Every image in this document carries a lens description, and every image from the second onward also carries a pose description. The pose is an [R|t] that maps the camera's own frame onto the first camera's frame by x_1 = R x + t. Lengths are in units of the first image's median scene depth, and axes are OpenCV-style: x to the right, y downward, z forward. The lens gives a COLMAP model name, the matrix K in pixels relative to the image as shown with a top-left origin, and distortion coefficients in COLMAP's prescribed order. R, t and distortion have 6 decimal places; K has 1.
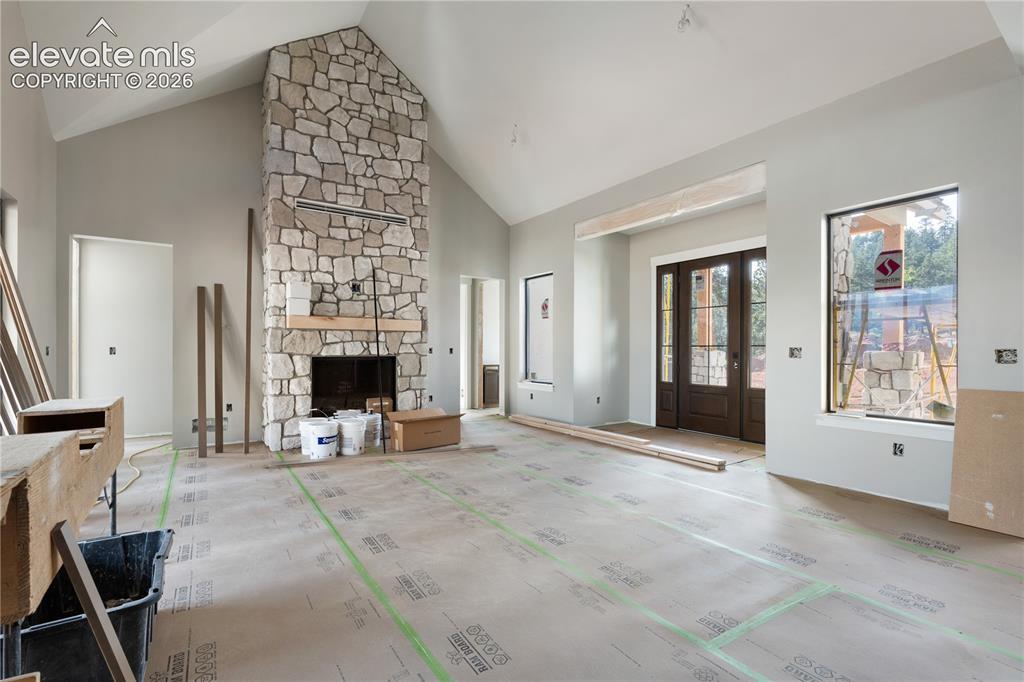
lens RADIAL K [[454.9, 0, 510.3], [0, 454.9, 348.0], [0, 0, 1]] dist [-0.002010, -0.000008]
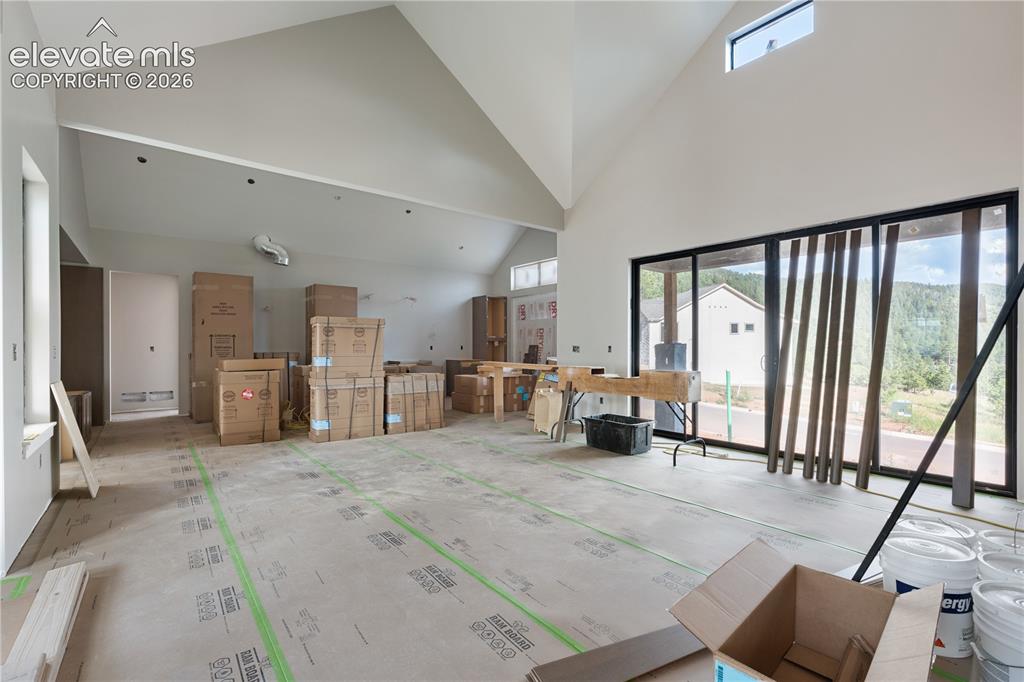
lens RADIAL K [[454.9, 0, 510.3], [0, 454.9, 348.0], [0, 0, 1]] dist [-0.002010, -0.000008]
pose [[-0.997779, -0.001769, -0.066594, 0.003951], [-0.001962, 0.999994, 0.002830, 0.000899], [0.066588, 0.002954, -0.997776, 1.213848]]
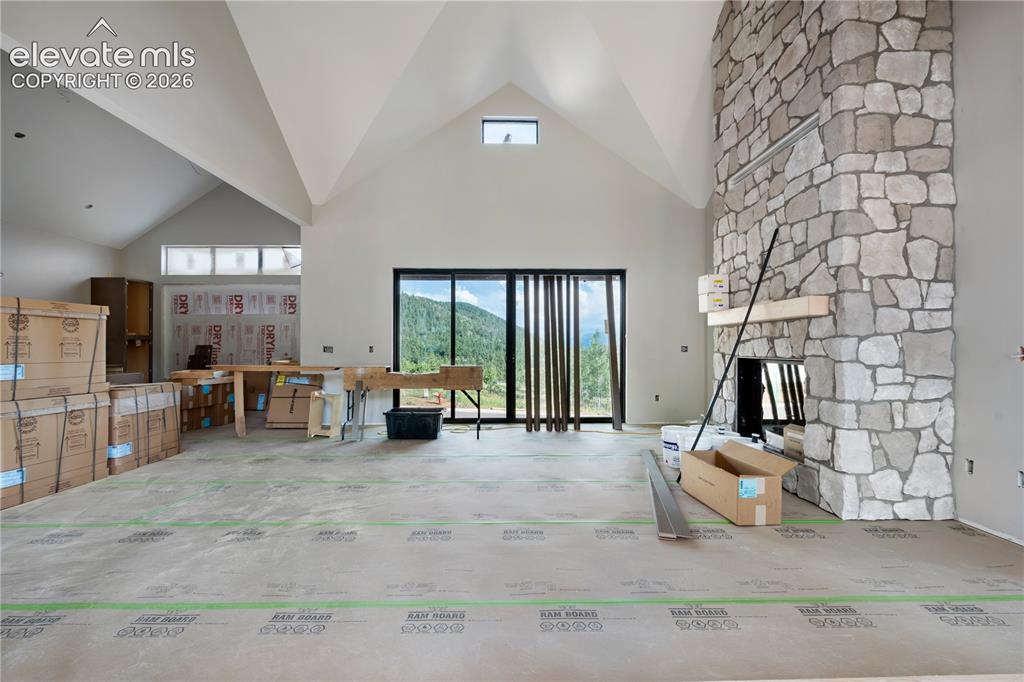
lens RADIAL K [[447.9, 0, 511.9], [0, 447.9, 342.5], [0, 0, 1]] dist [-0.003193, -0.000159]
pose [[-0.553984, -0.009853, -0.832469, 0.469287], [-0.000768, 0.999936, -0.011323, 0.001306], [0.832527, -0.005633, -0.553956, 1.067575]]
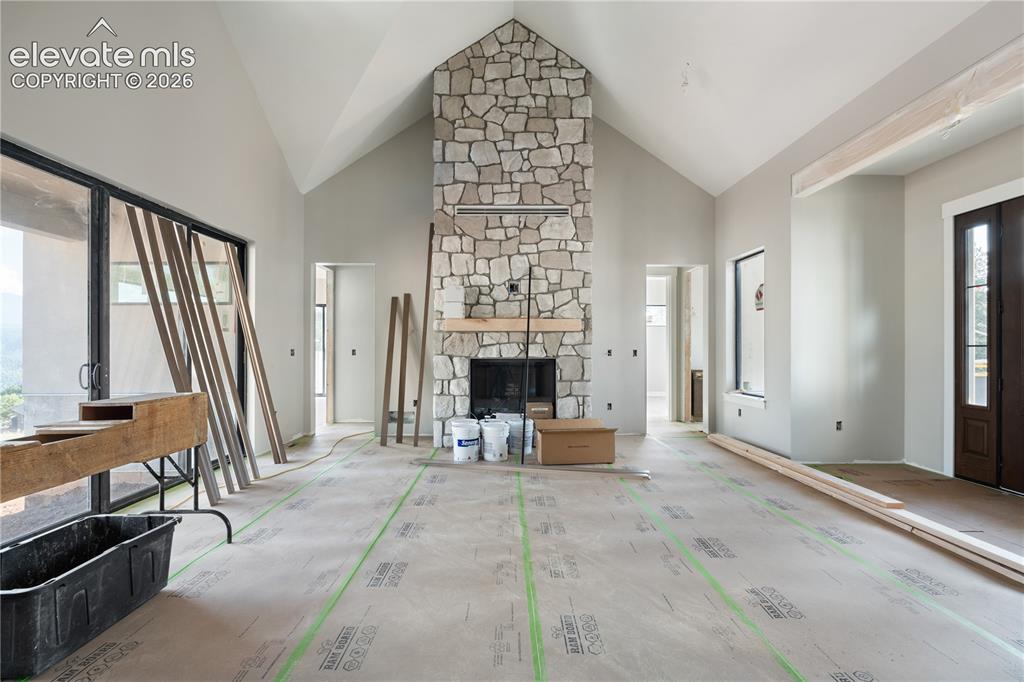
lens RADIAL K [[450.9, 0, 511.4], [0, 450.9, 347.1], [0, 0, 1]] dist [-0.002710, 0.000259]
pose [[0.833975, -0.004496, -0.551784, 0.190348], [0.001781, 0.999984, -0.005457, -0.000826], [0.551800, 0.003569, 0.833969, 0.199243]]
